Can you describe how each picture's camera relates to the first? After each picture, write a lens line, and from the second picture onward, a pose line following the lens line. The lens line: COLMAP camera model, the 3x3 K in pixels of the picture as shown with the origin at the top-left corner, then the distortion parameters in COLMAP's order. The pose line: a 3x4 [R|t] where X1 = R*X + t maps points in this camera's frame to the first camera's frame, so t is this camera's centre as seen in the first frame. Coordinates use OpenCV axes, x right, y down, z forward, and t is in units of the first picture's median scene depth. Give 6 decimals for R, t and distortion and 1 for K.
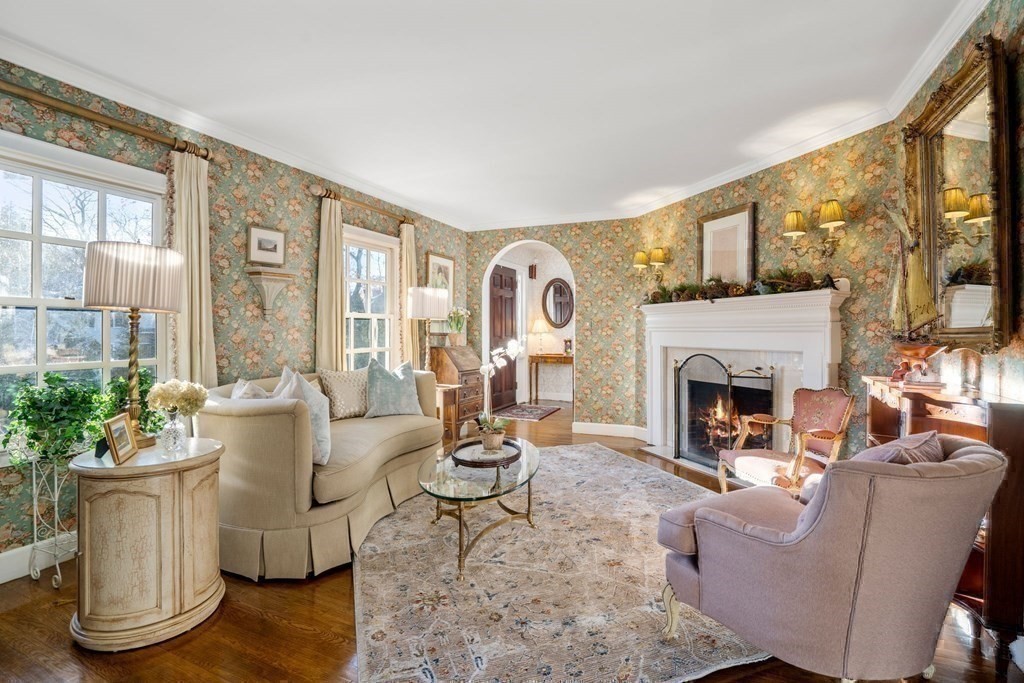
lens RADIAL K [[471.2, 0, 512.0], [0, 471.2, 341.5], [0, 0, 1]] dist [0.001168, 0.000646]
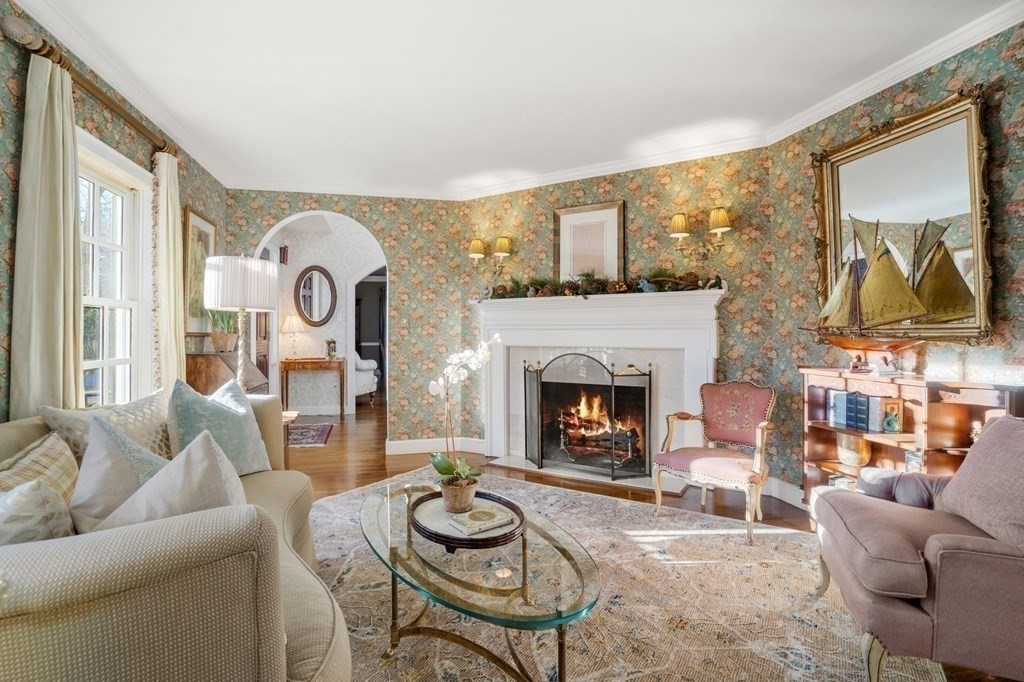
lens RADIAL K [[483.2, 0, 514.2], [0, 483.2, 335.2], [0, 0, 1]] dist [-0.062758, 0.030907]
pose [[0.809506, -0.007961, 0.587058, -0.259089], [0.015623, 0.999846, -0.007984, -0.003636], [-0.586904, 0.015635, 0.809506, 0.293172]]
